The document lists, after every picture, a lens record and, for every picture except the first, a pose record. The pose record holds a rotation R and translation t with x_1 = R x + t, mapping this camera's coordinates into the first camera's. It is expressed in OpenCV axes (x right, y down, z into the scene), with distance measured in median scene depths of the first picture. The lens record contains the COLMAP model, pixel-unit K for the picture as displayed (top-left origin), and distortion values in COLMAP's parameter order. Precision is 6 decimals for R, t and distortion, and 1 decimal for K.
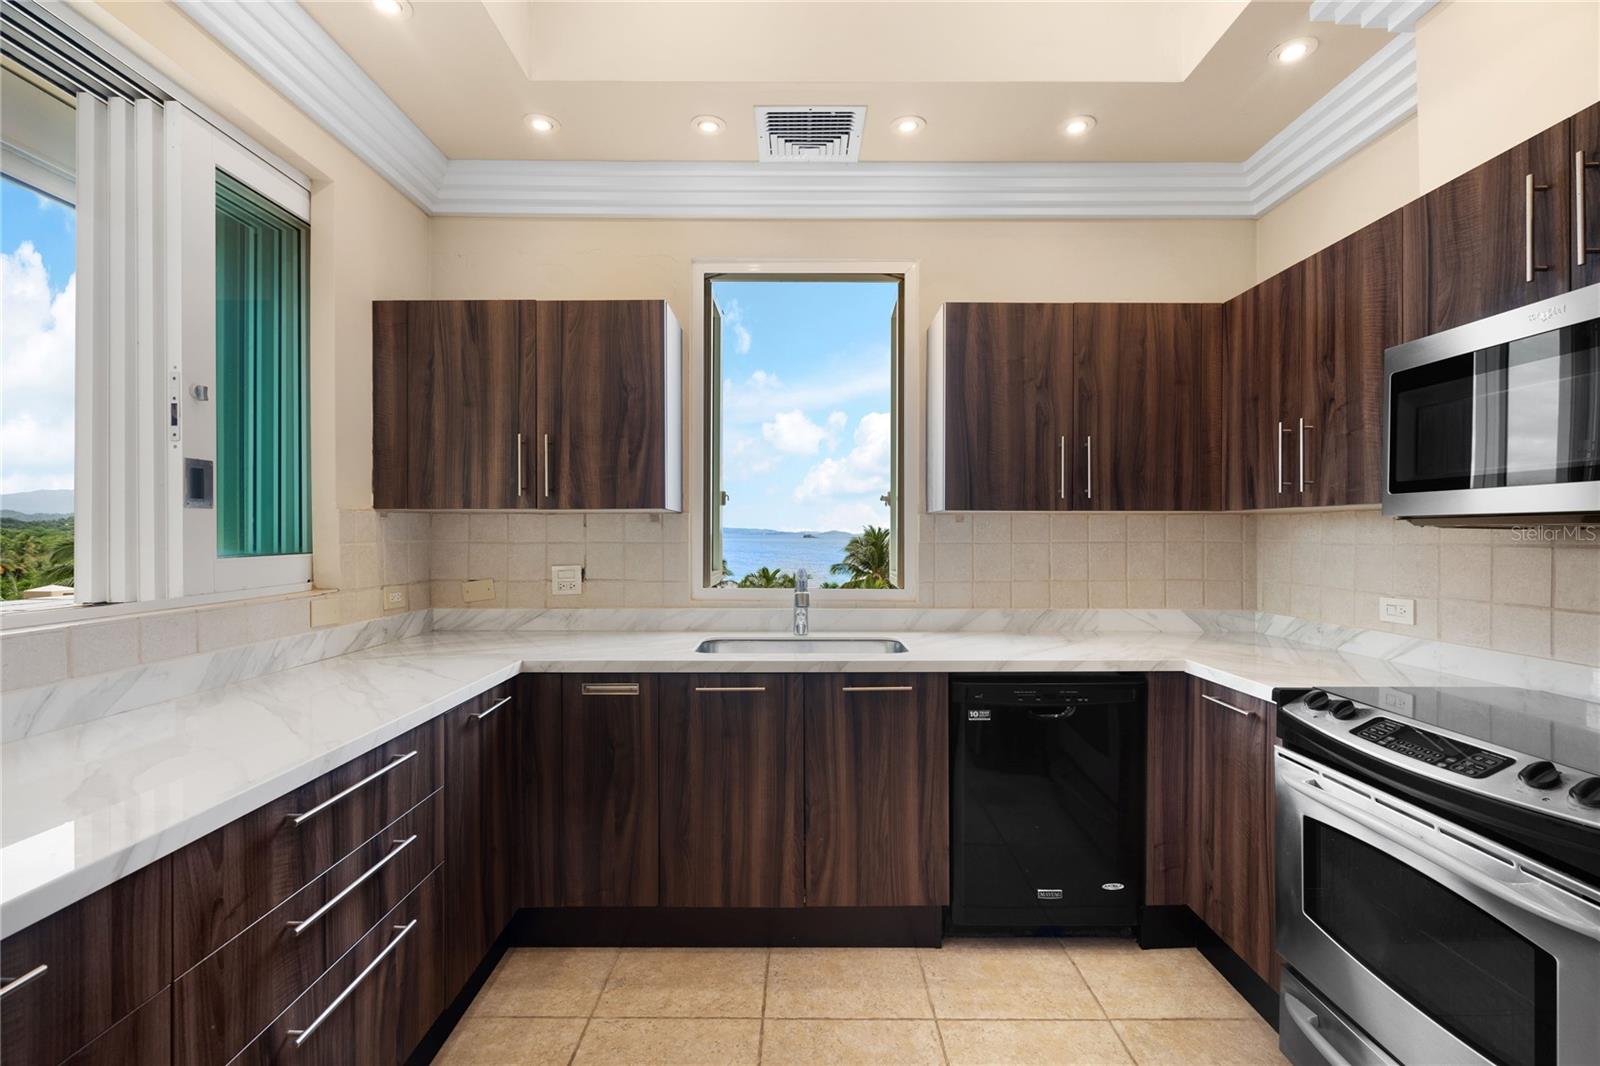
lens RADIAL K [[711.5, 0, 799.6], [0, 711.5, 535.0], [0, 0, 1]] dist [-0.003538, 0.000677]
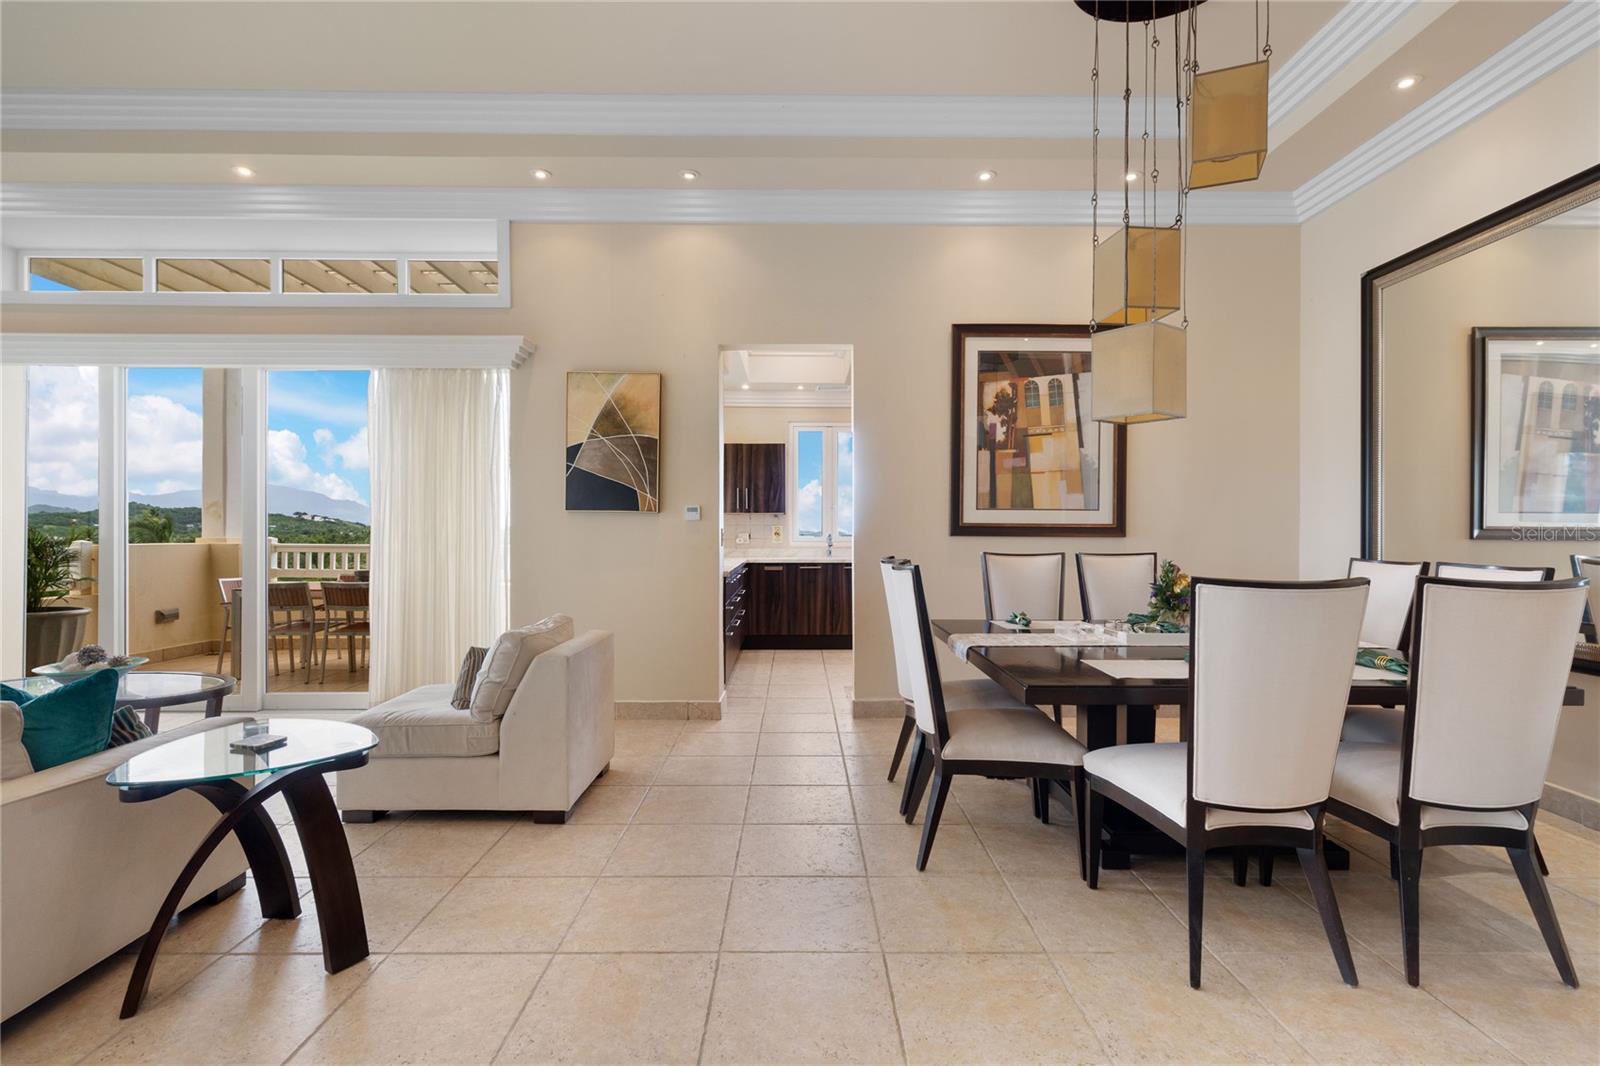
lens RADIAL K [[711.5, 0, 799.6], [0, 711.5, 535.0], [0, 0, 1]] dist [-0.003538, 0.000677]
pose [[0.999921, 0.001595, 0.012442, -0.182210], [-0.001577, 0.999998, -0.001465, 0.067100], [-0.012444, 0.001446, 0.999922, -2.215729]]
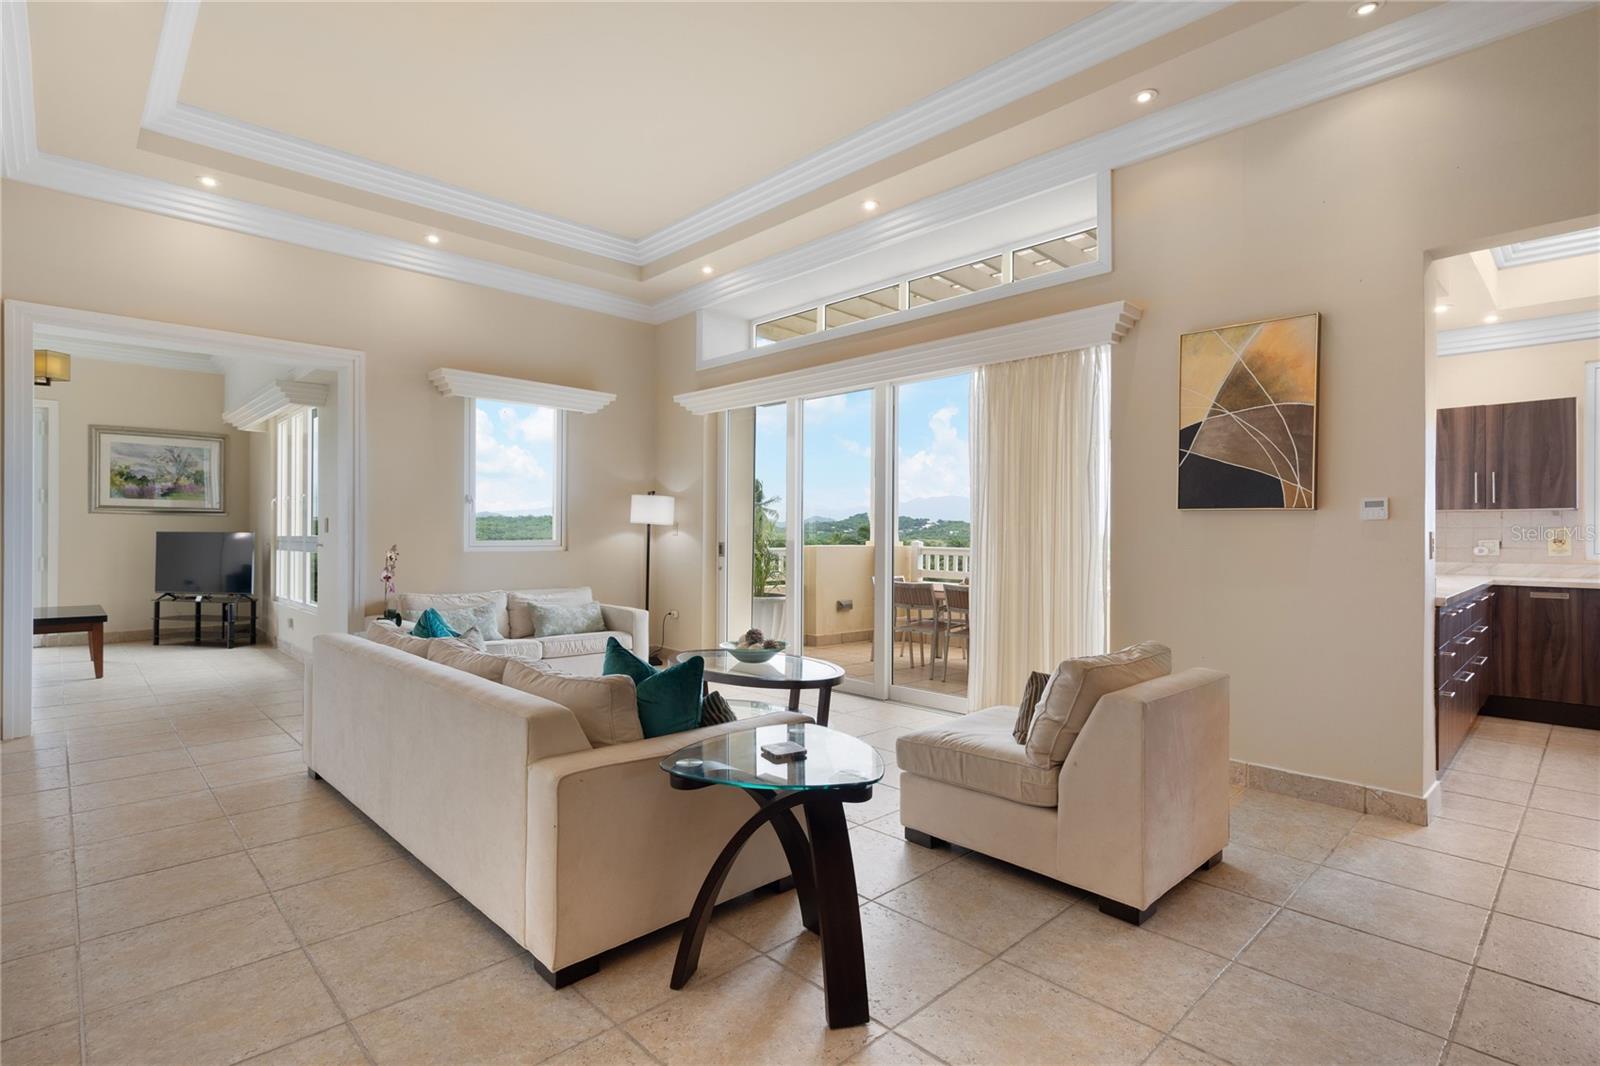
lens RADIAL K [[772.2, 0, 803.7], [0, 772.2, 533.5], [0, 0, 1]] dist [0.000774, 0.000531]
pose [[0.699295, 0.002099, -0.714830, -0.171360], [-0.009164, 0.999940, -0.006029, 0.068014], [0.714775, 0.010767, 0.699272, -2.083584]]
